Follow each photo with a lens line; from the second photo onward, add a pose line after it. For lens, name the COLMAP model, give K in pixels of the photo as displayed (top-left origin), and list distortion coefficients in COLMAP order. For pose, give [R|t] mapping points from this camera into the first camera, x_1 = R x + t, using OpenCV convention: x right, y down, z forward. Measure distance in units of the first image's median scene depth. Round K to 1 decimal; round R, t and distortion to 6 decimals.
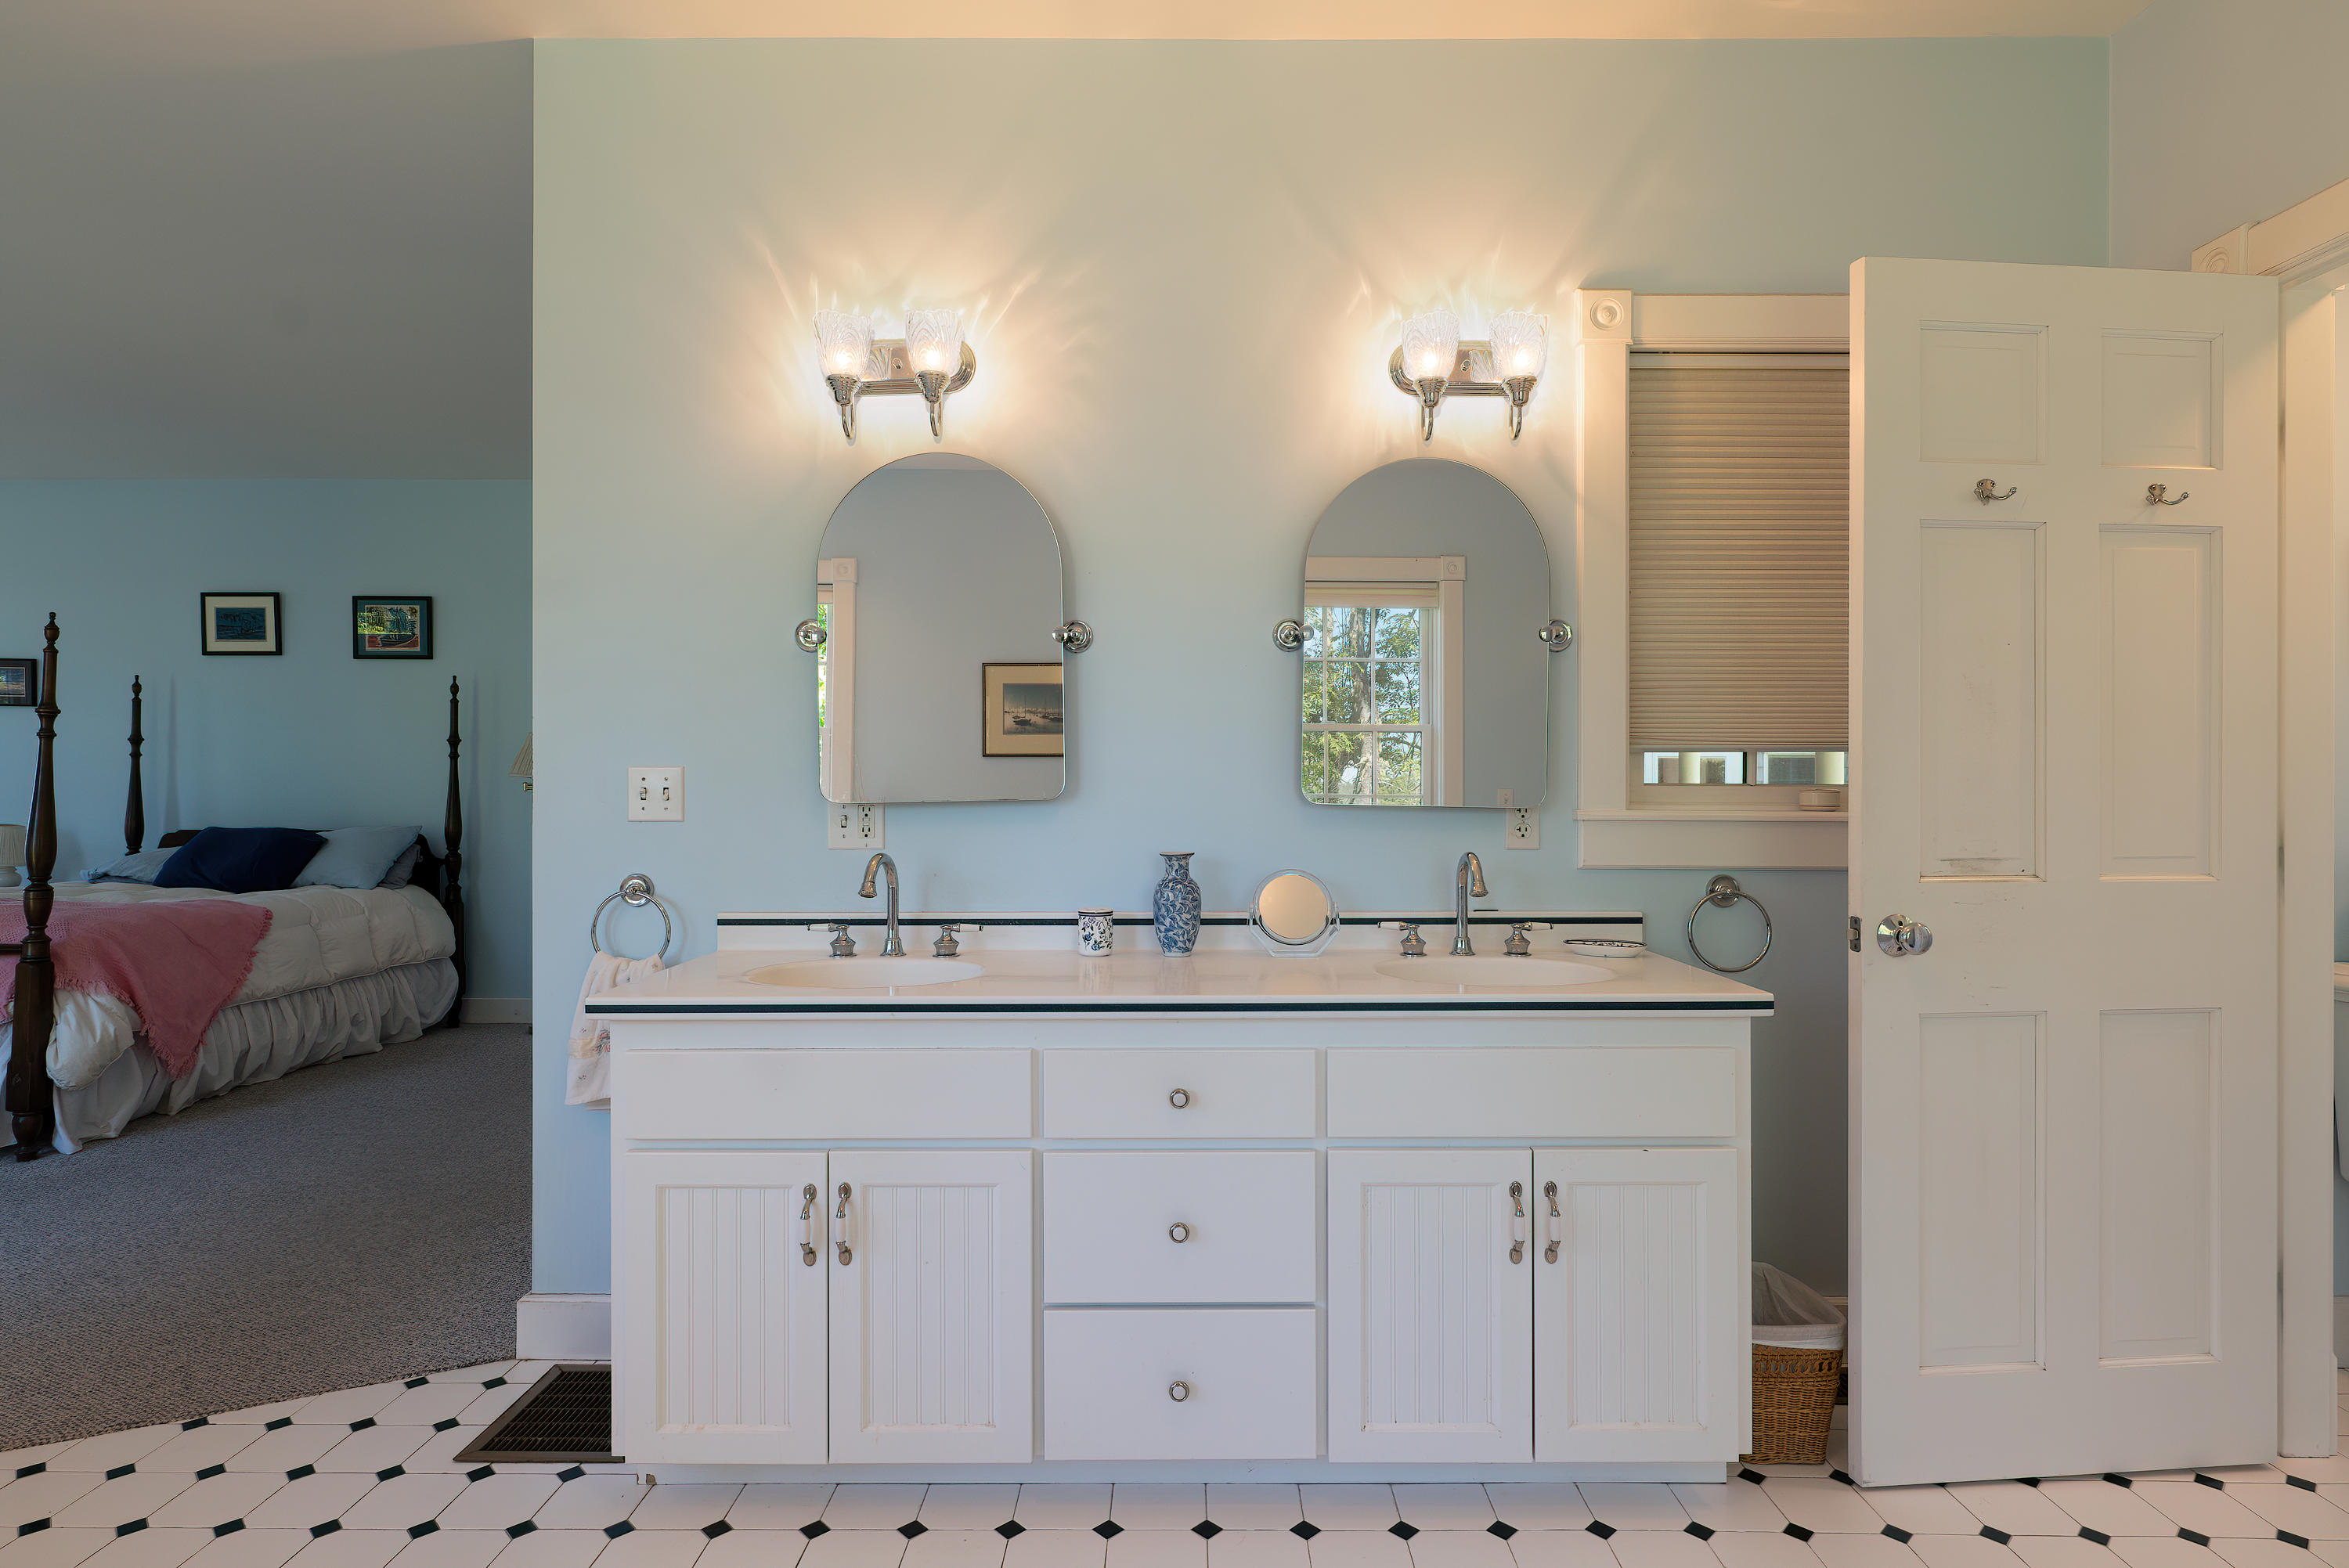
lens RADIAL K [[1215.2, 0, 1174.5], [0, 1215.2, 784.0], [0, 0, 1]] dist [0.005977, 0.000801]
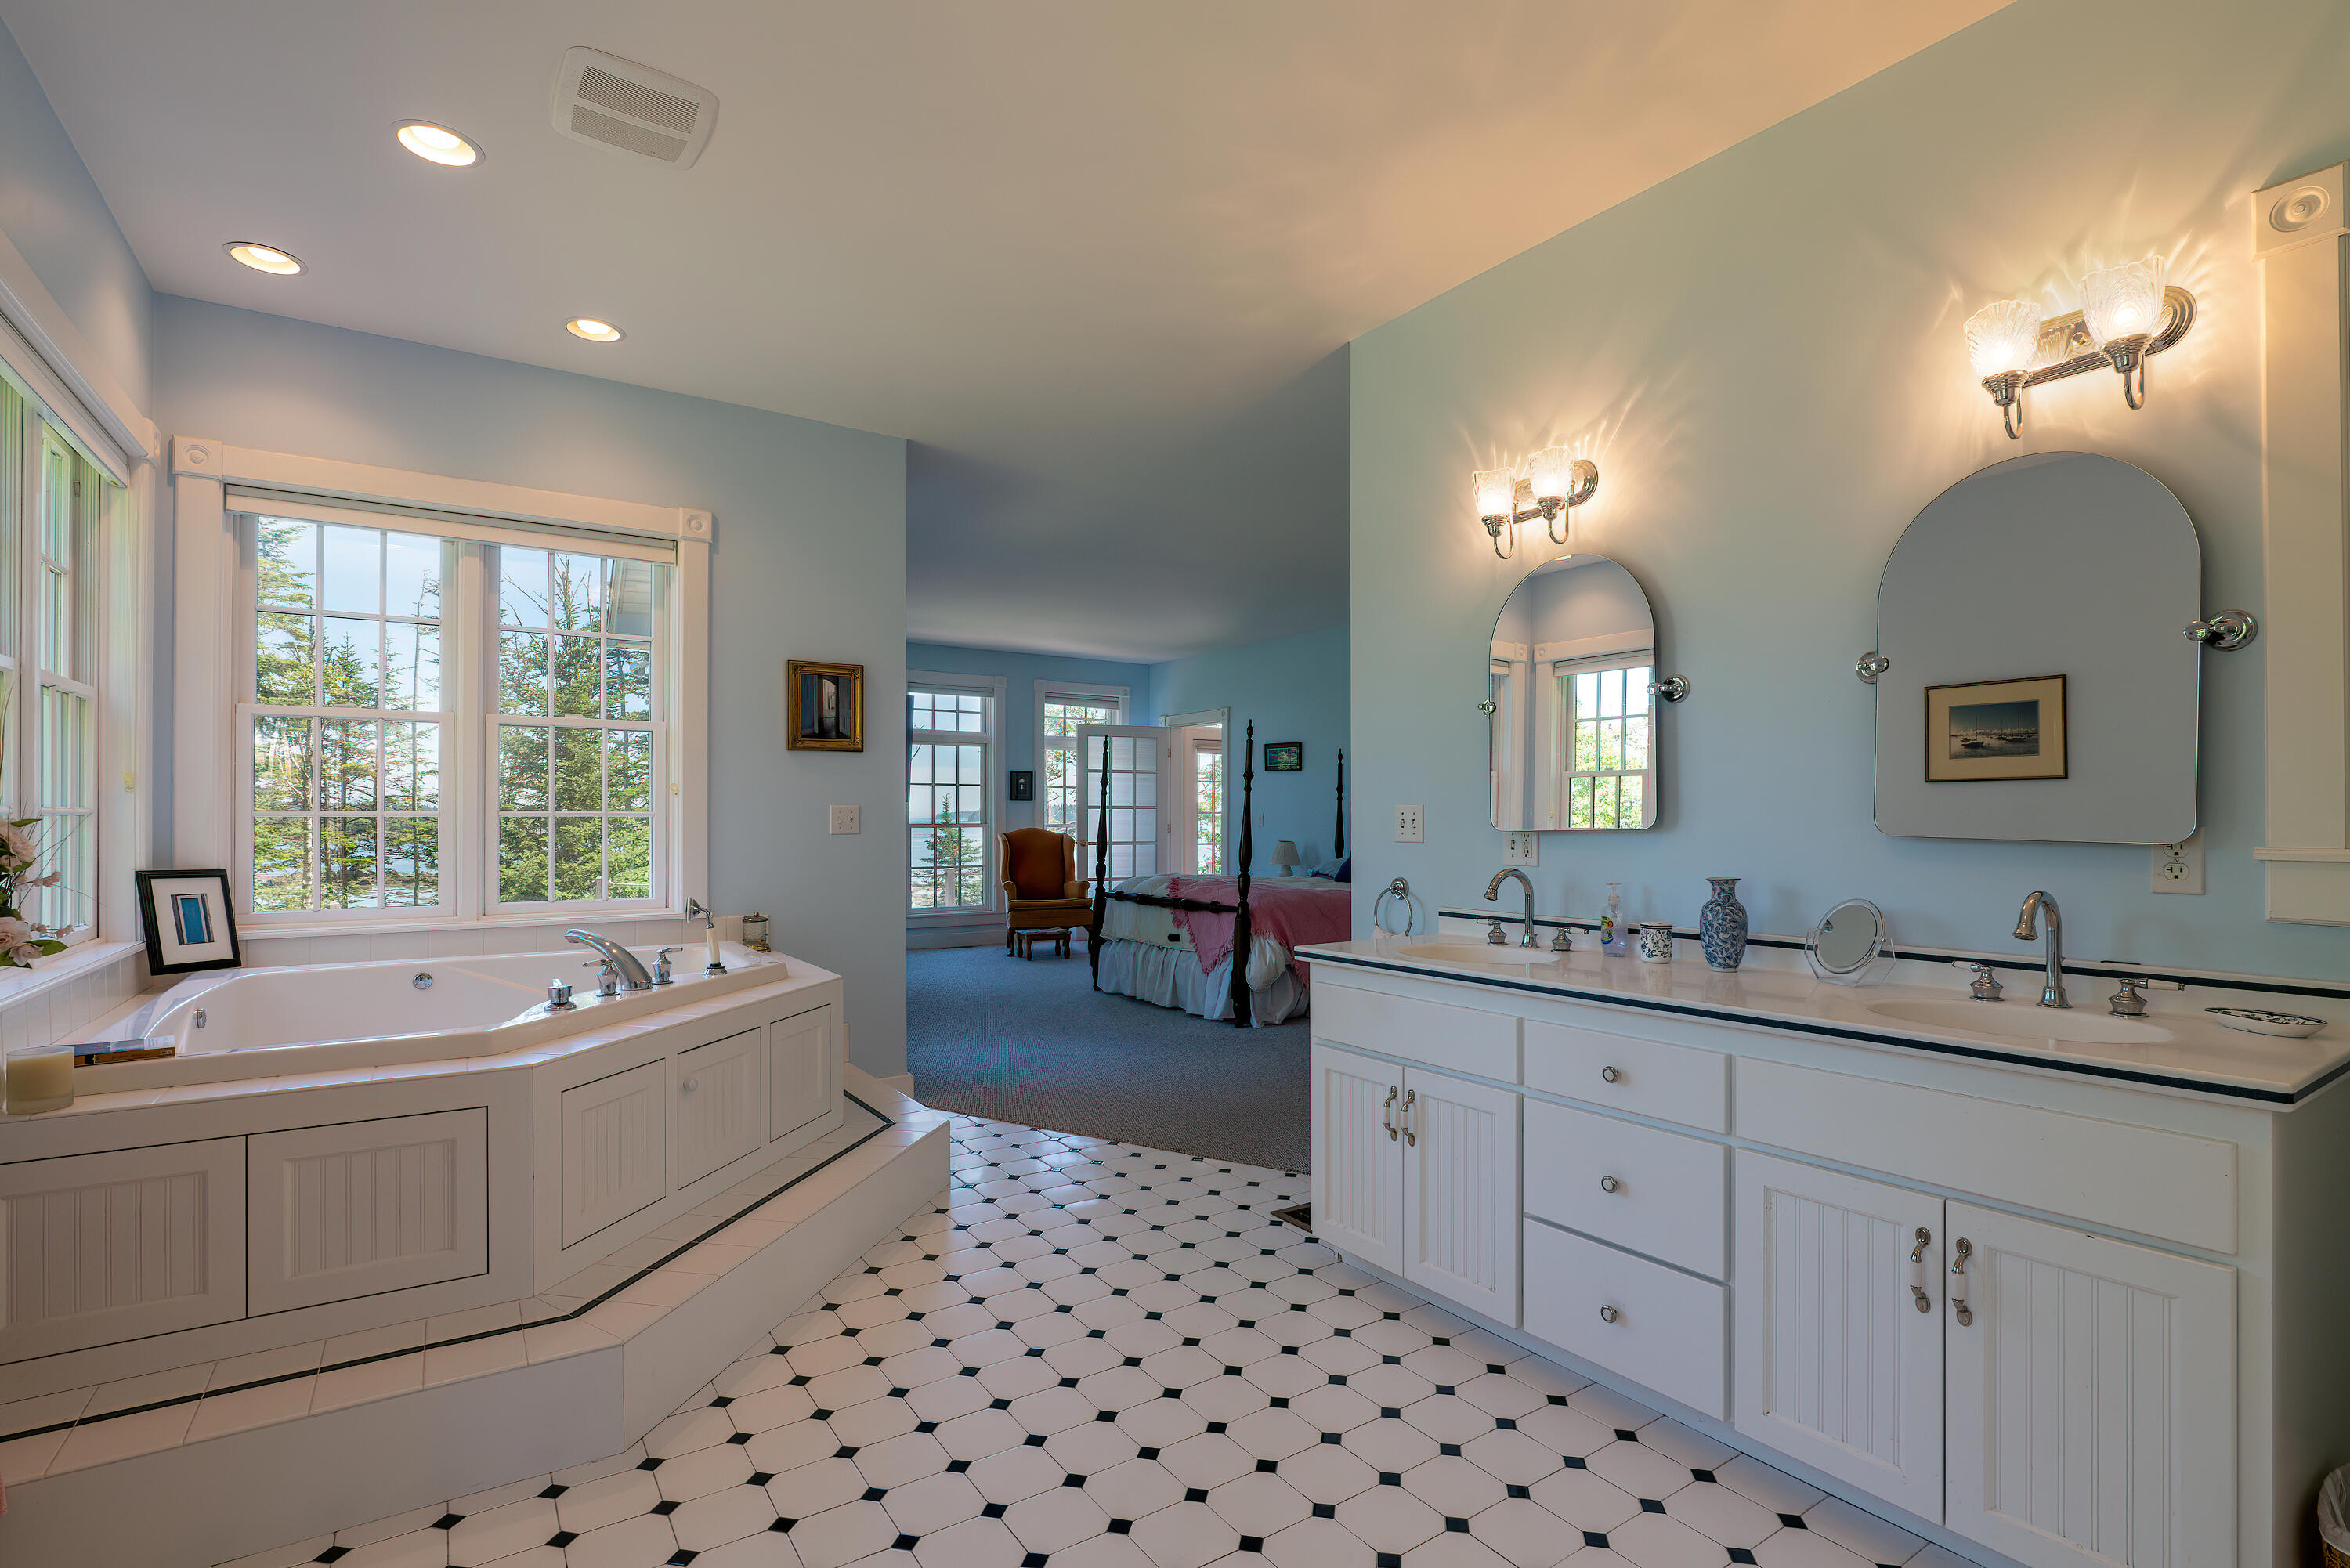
lens RADIAL K [[1083.9, 0, 1141.1], [0, 1083.9, 802.6], [0, 0, 1]] dist [-0.002064, -0.000119]
pose [[0.553864, -0.012702, -0.832510, 0.488389], [0.002507, 0.999905, -0.013588, -0.000036], [0.832603, 0.005439, 0.553843, 0.004604]]
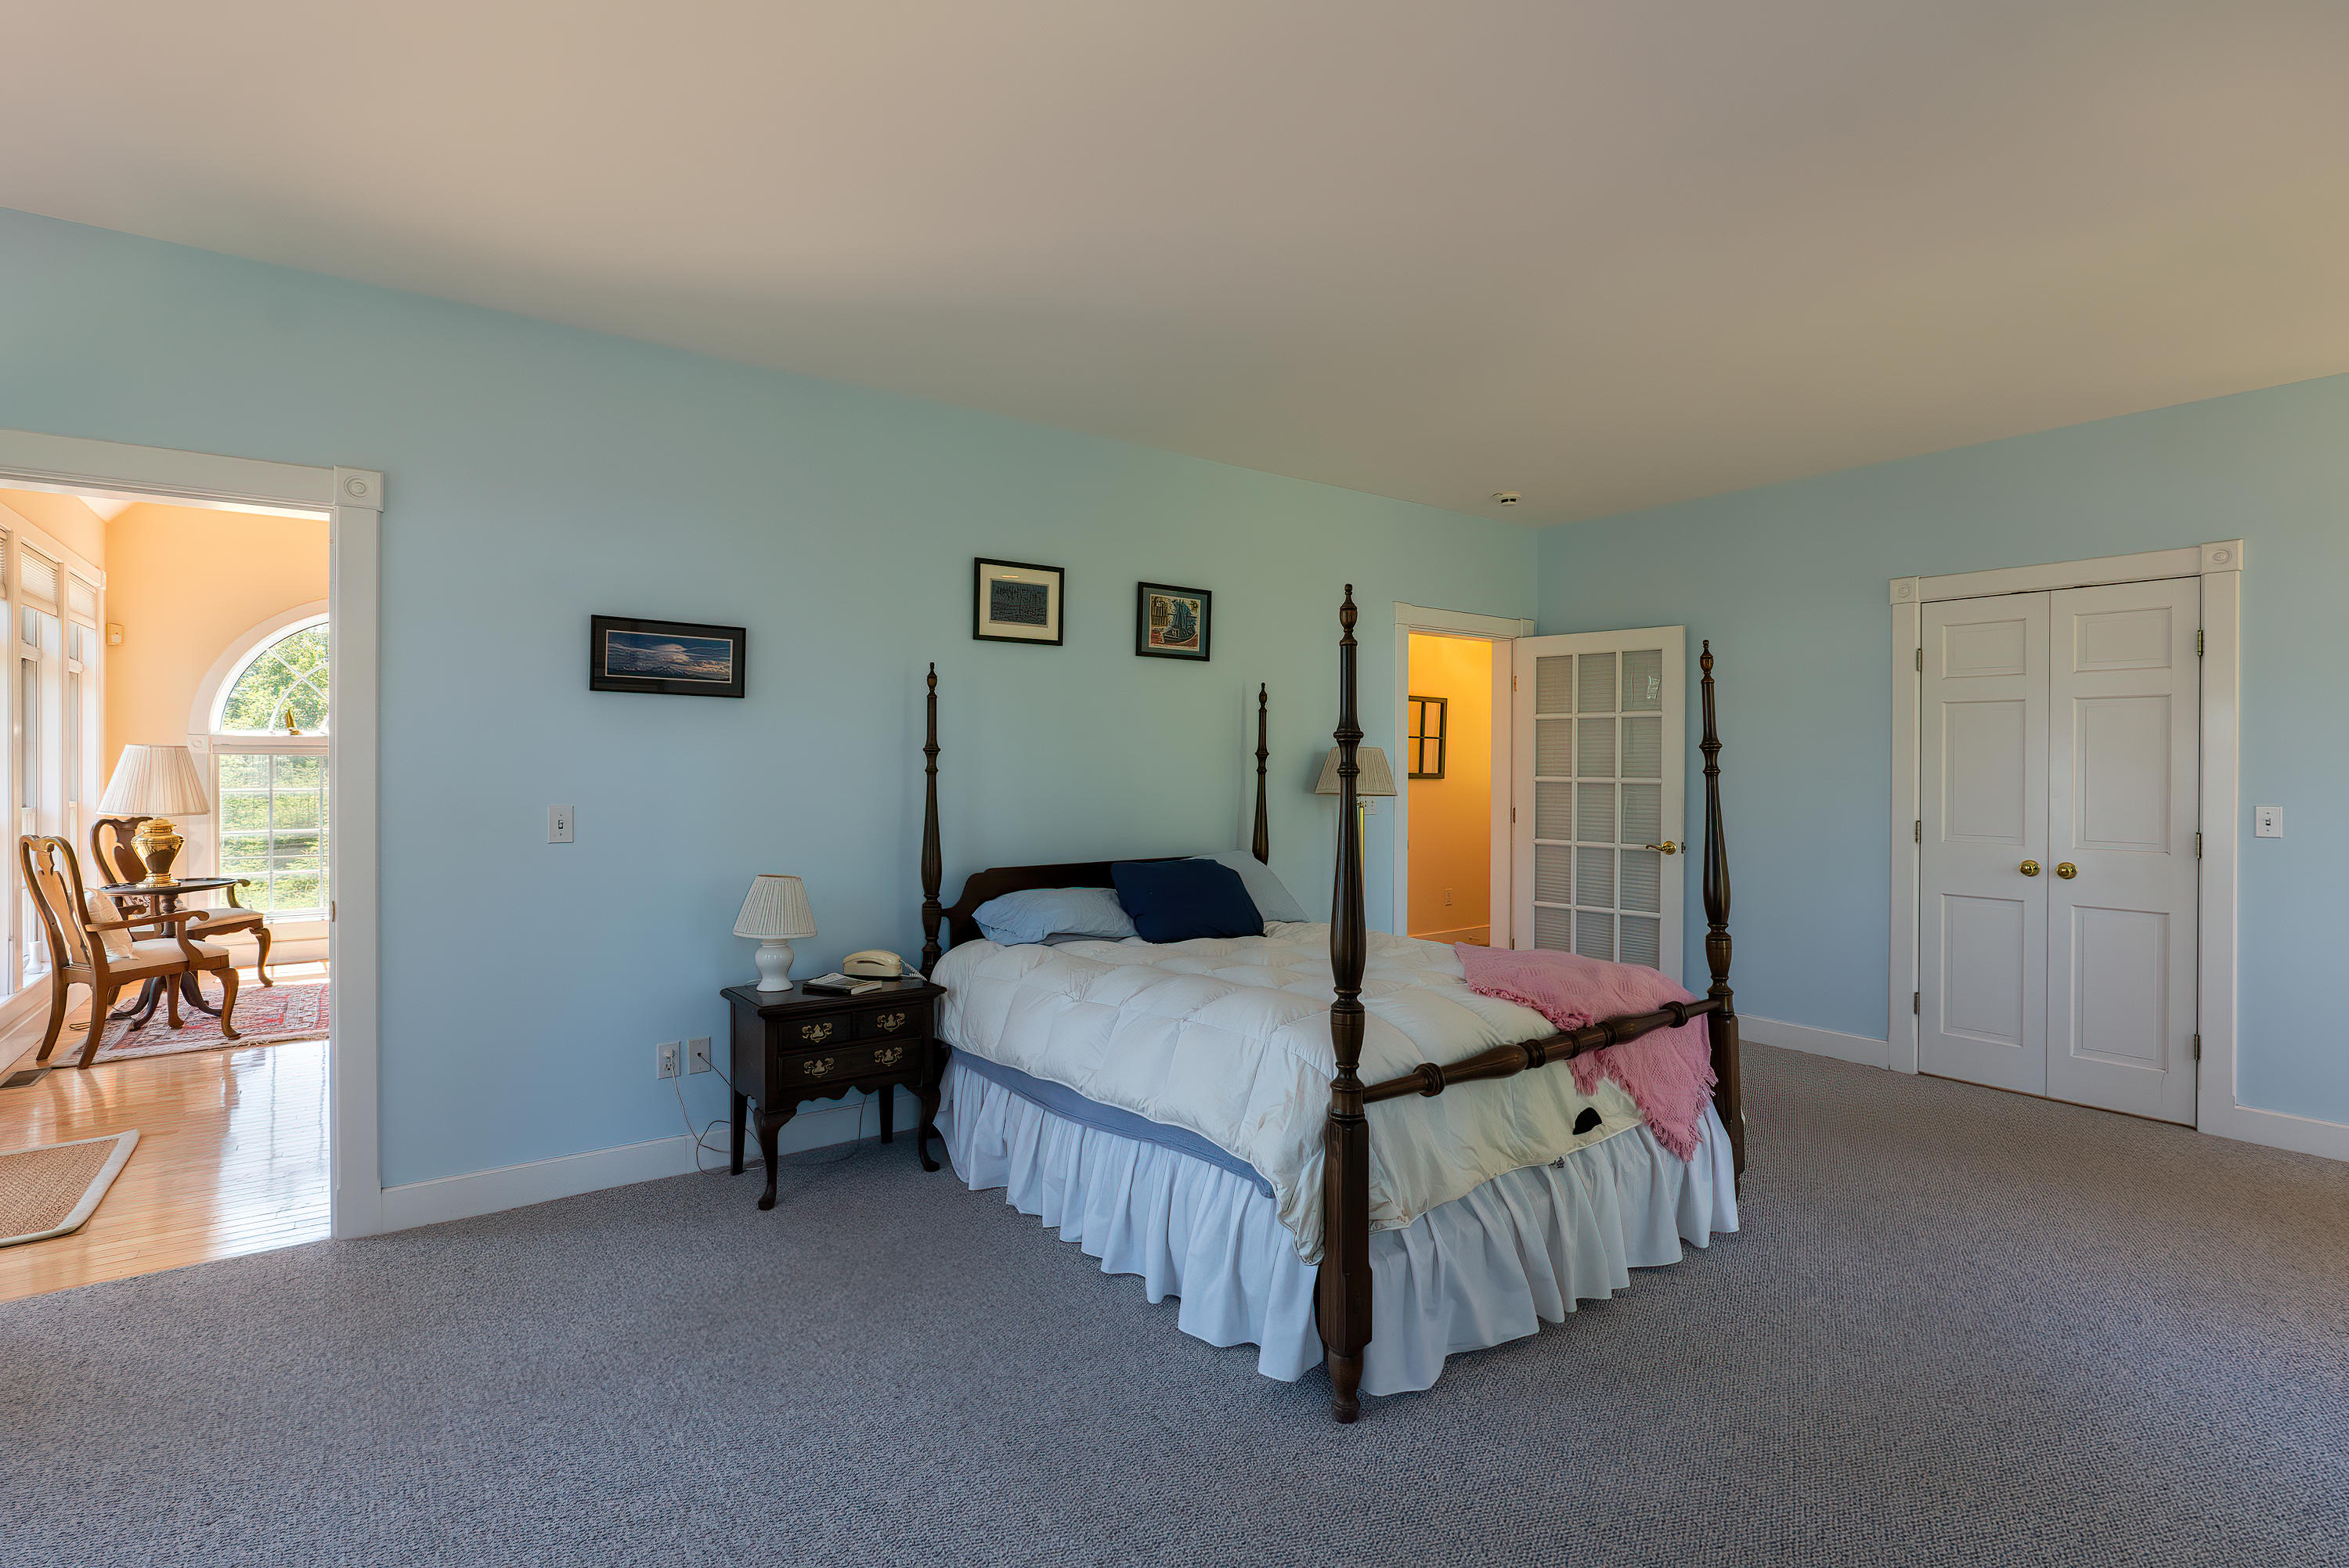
lens RADIAL K [[1103.6, 0, 1174.5], [0, 1103.6, 784.0], [0, 0, 1]] dist [-0.005484, -0.000492]
pose [[0.796138, -0.011111, 0.605013, -3.051925], [-0.001840, 0.999782, 0.020782, -0.079839], [-0.605112, -0.017659, 0.795945, 1.010130]]
